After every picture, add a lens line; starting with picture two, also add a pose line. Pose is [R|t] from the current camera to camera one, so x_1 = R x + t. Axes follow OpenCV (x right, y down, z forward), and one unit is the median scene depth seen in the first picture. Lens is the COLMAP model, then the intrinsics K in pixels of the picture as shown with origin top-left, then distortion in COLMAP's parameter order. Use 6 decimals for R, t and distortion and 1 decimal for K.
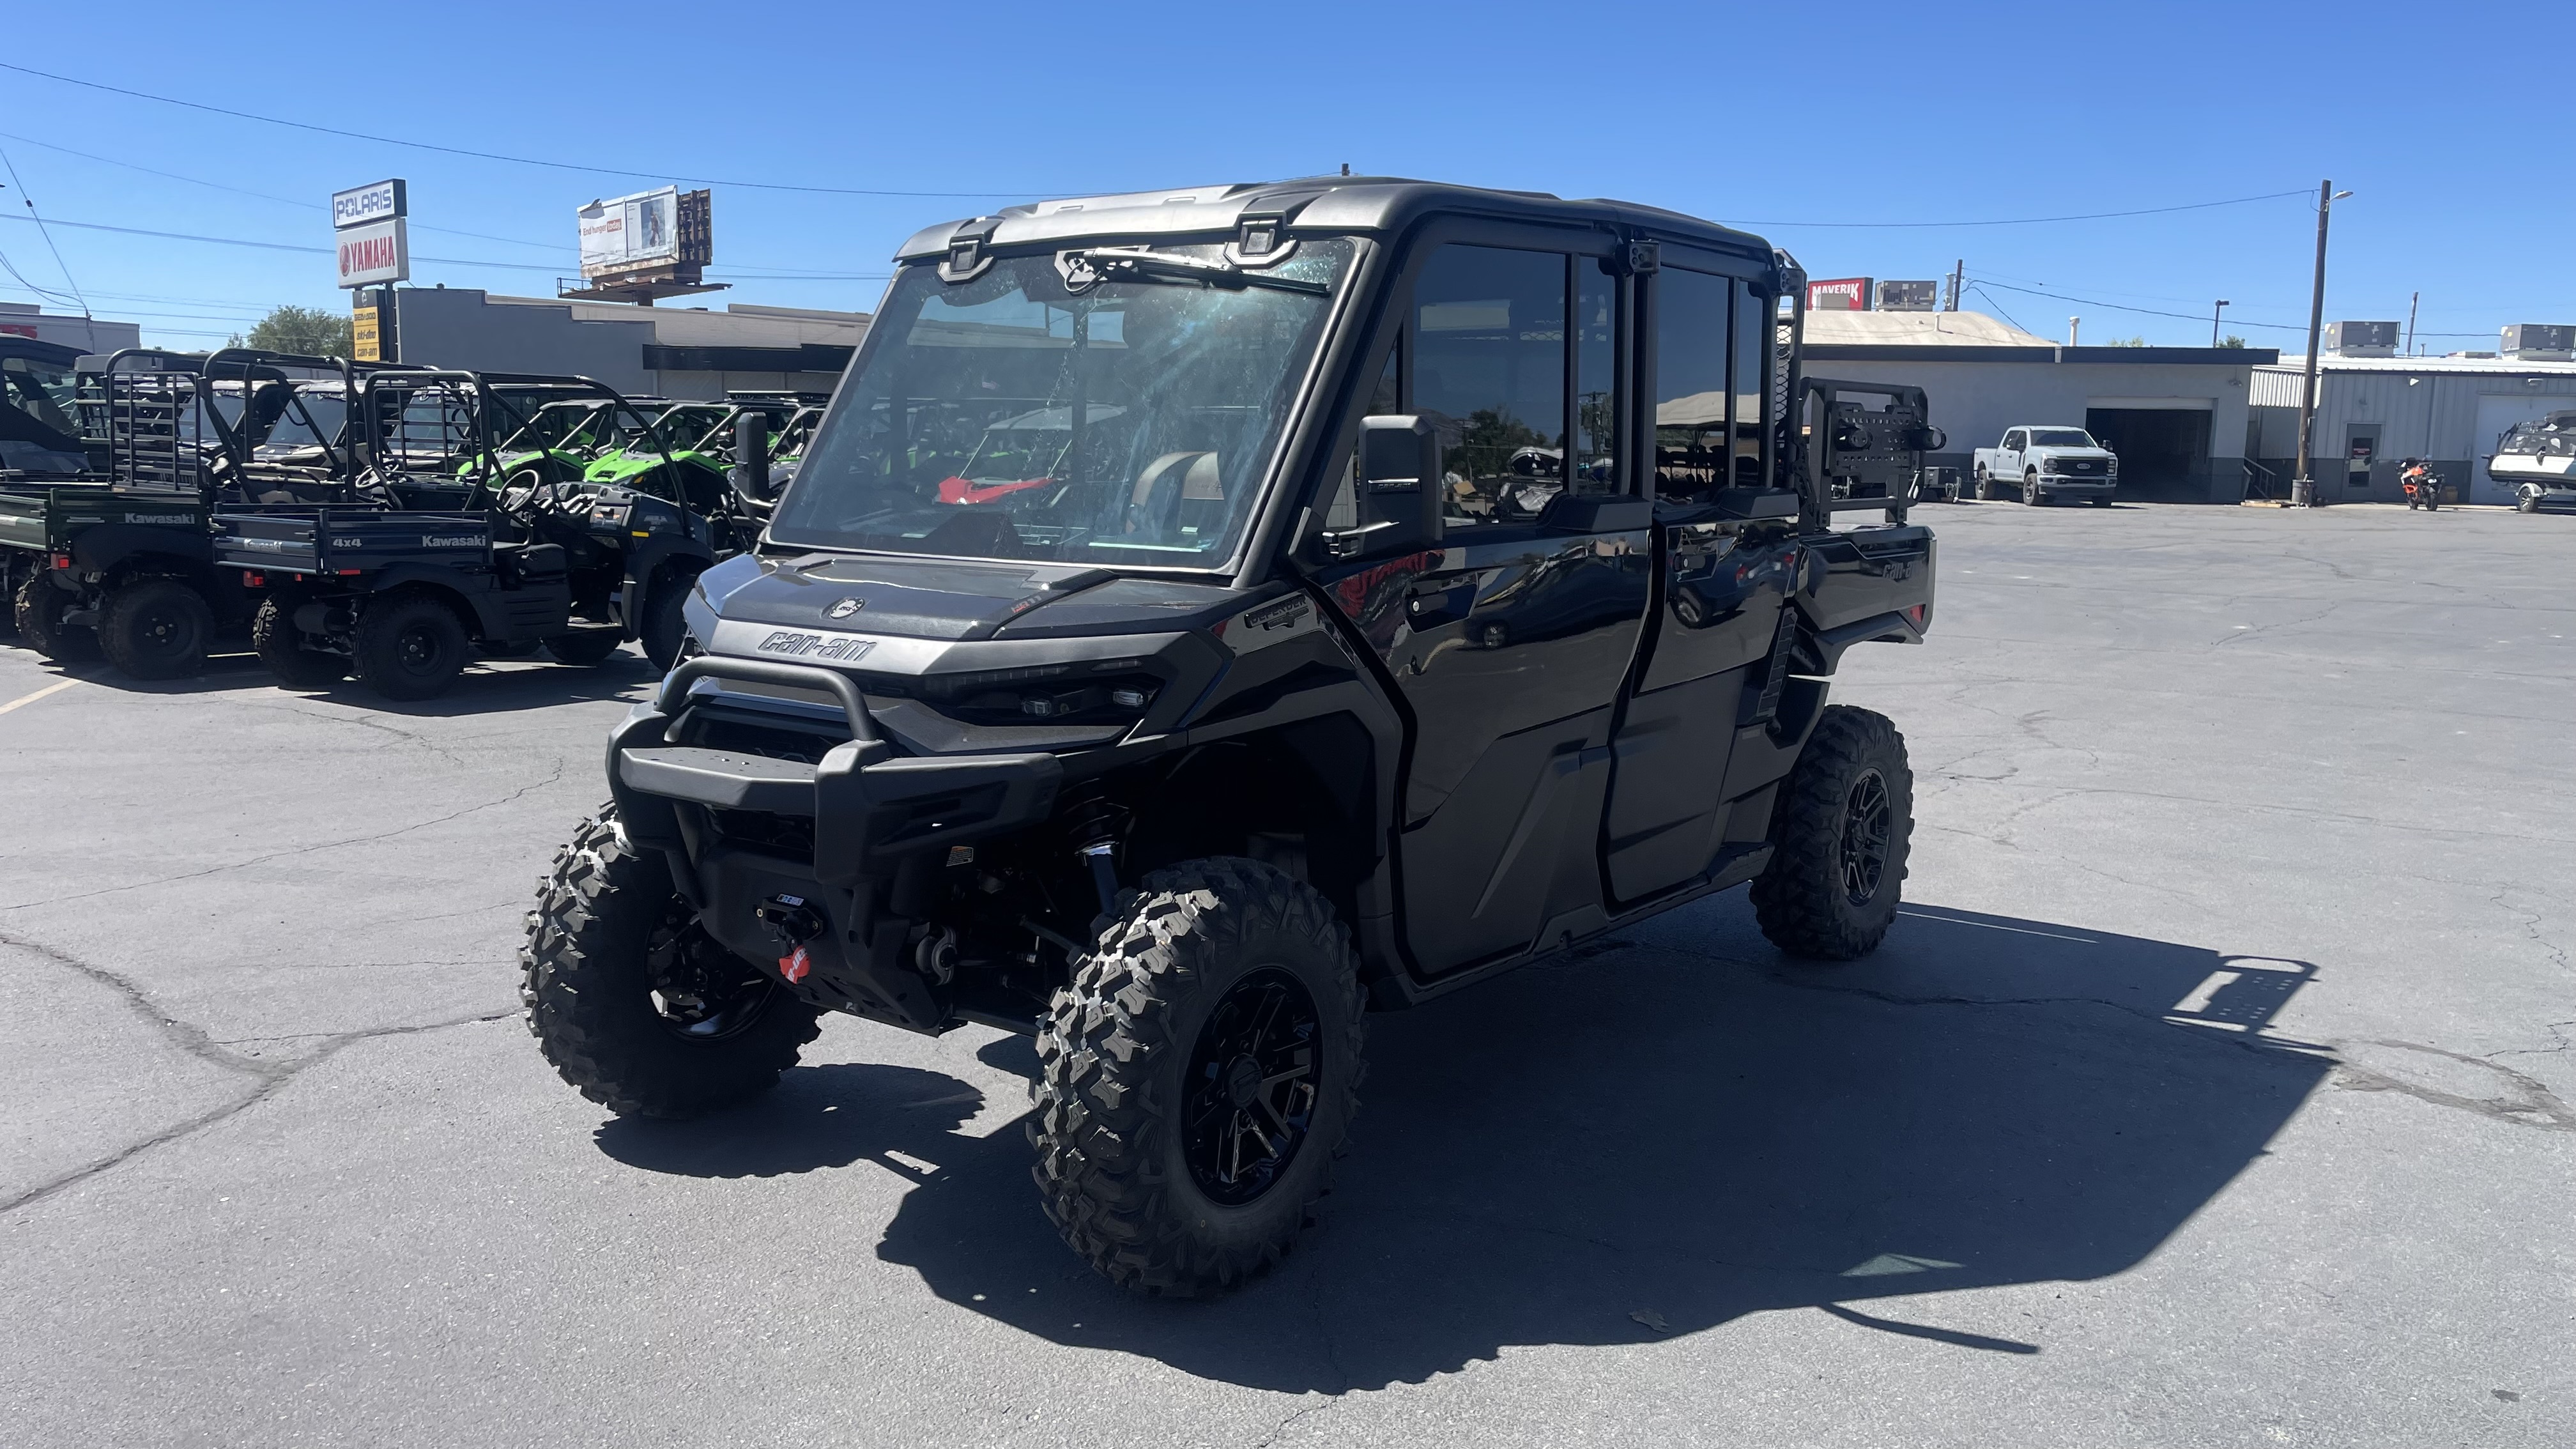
lens RADIAL K [[1957.9, 0, 1276.6], [0, 1957.9, 716.7], [0, 0, 1]] dist [0.090813, -0.110877]
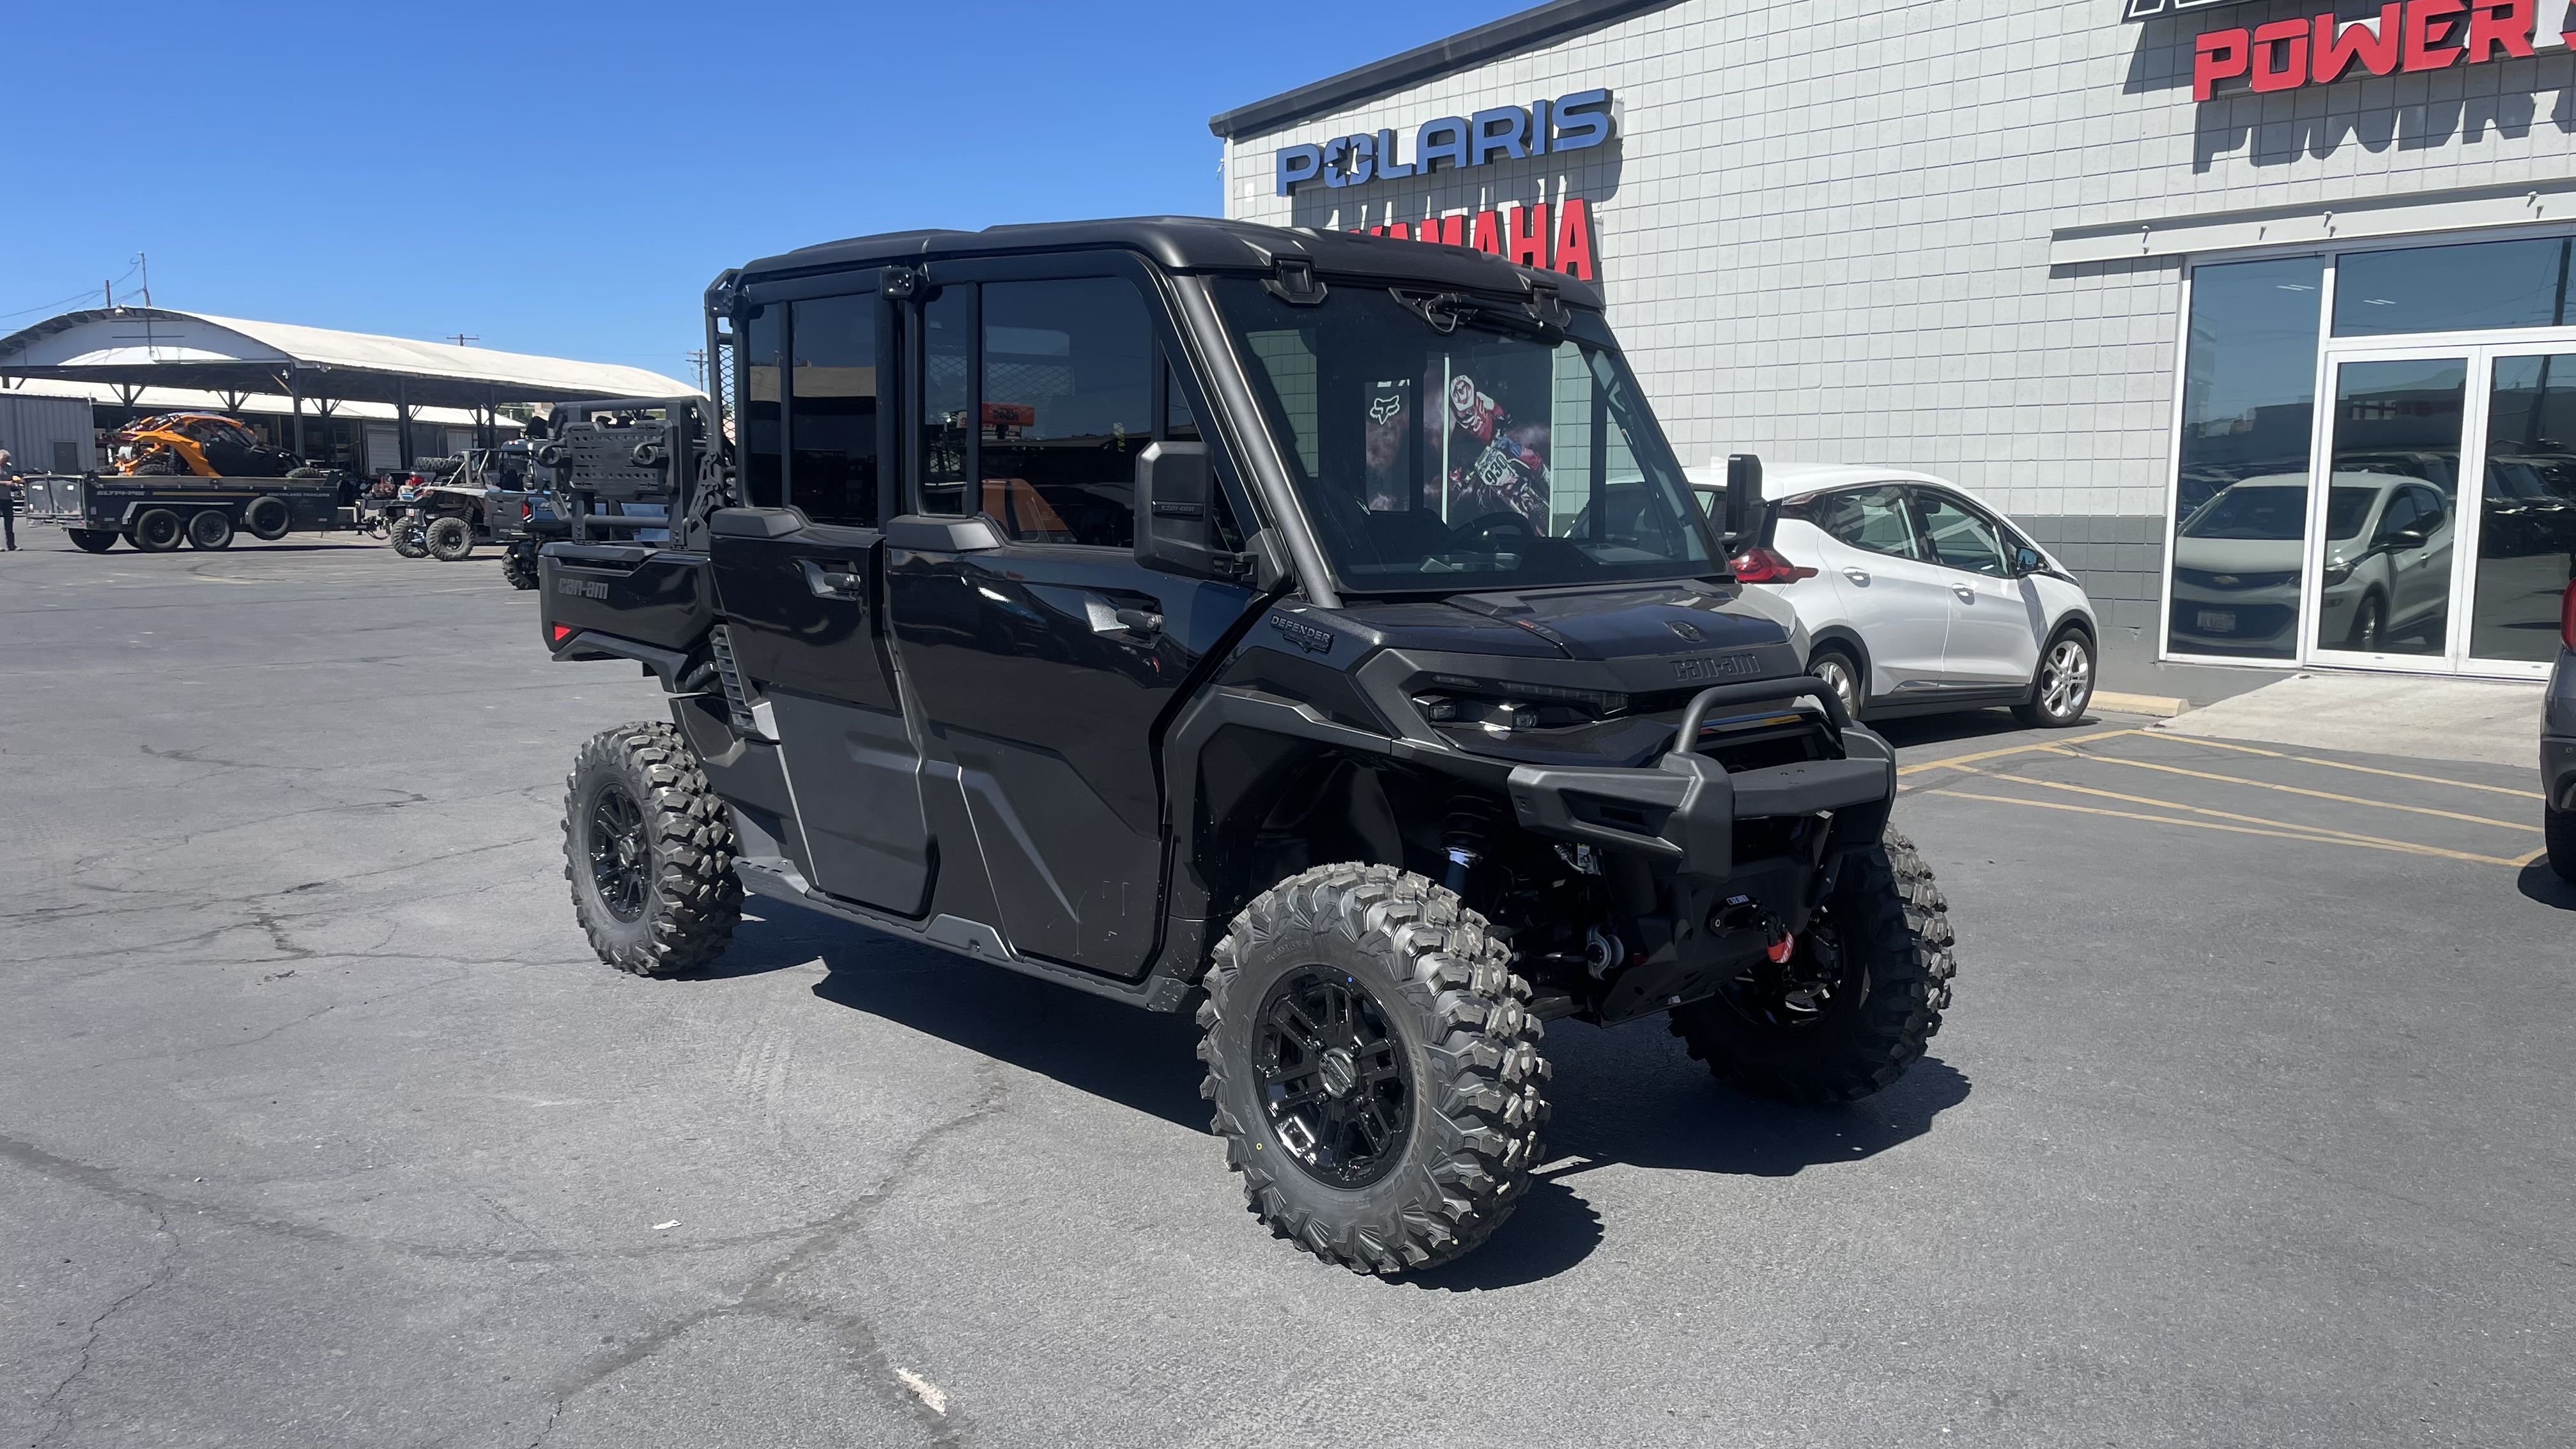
lens RADIAL K [[1957.9, 0, 1276.6], [0, 1957.9, 716.7], [0, 0, 1]] dist [0.090813, -0.110877]
pose [[0.167696, -0.131219, 0.977067, -0.979938], [0.129547, 0.985441, 0.110109, -0.116258], [-0.977290, 0.108112, 0.182253, 0.762504]]
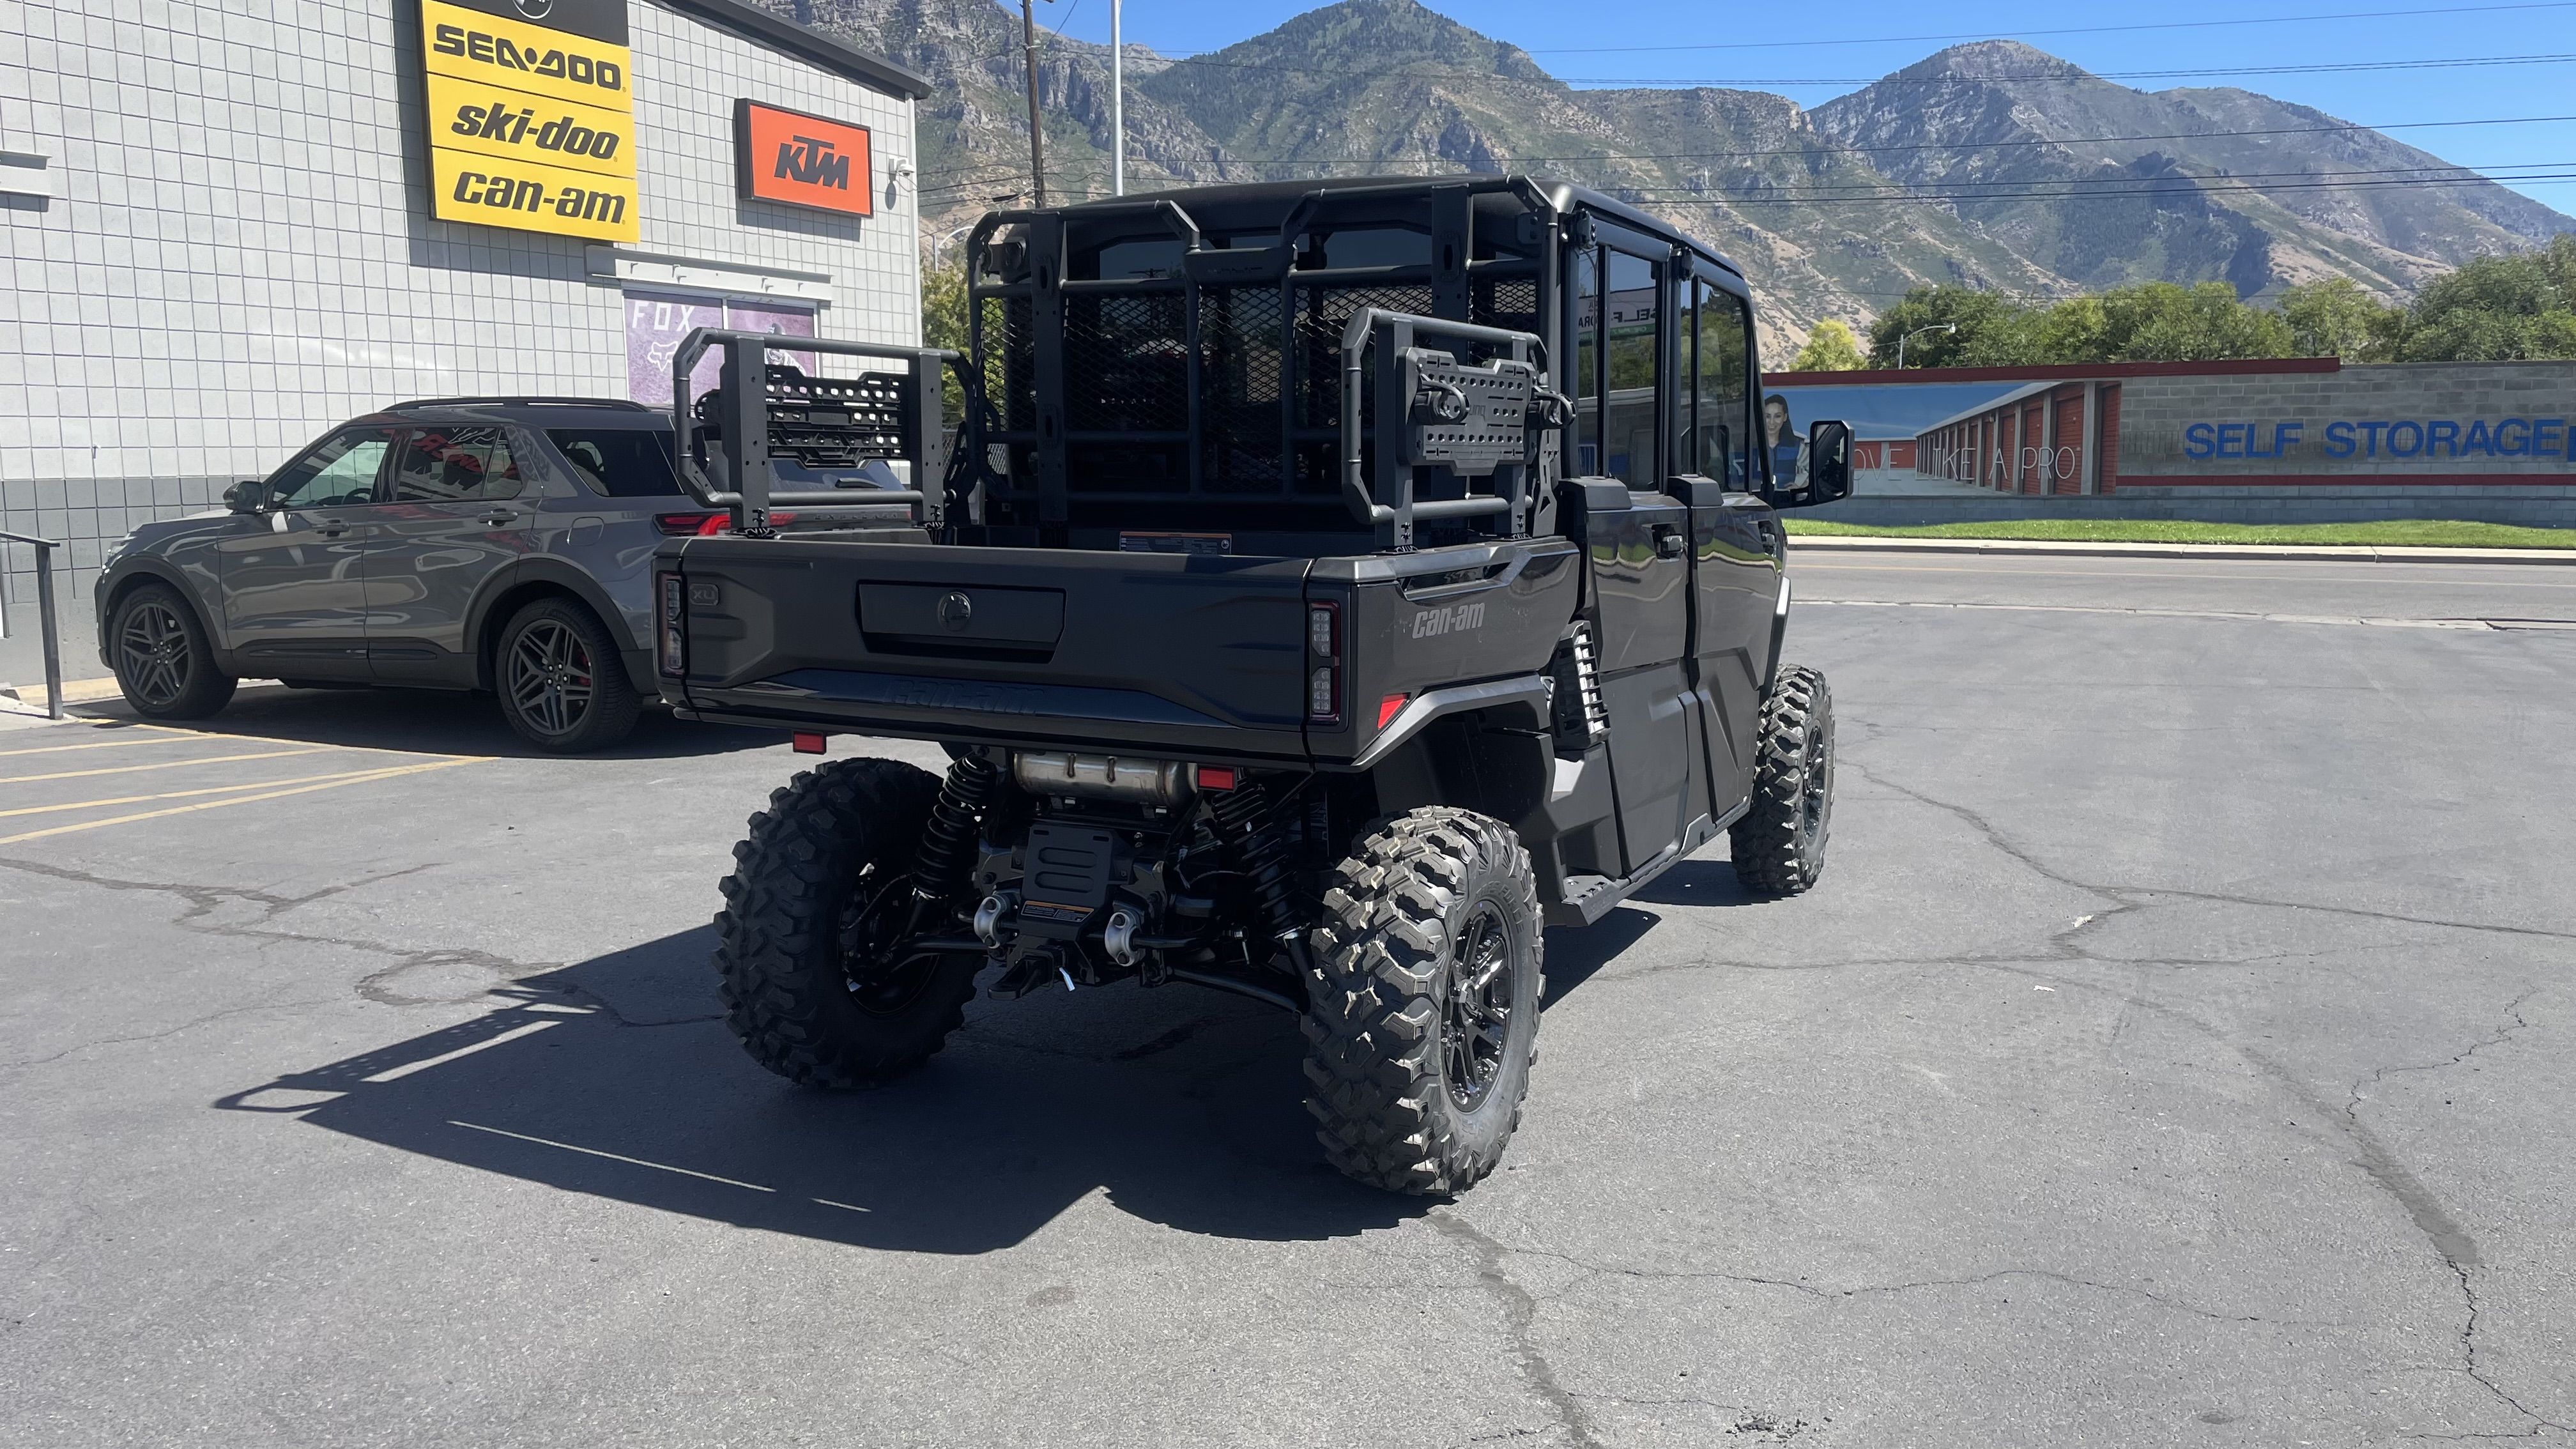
lens RADIAL K [[1933.0, 0, 1282.4], [0, 1933.0, 737.5], [0, 0, 1]] dist [0.087906, -0.113839]
pose [[-0.983988, 0.010806, -0.177905, 0.302186], [-0.037613, 0.963091, 0.266537, -0.260392], [0.174219, 0.268961, -0.947263, 2.048452]]
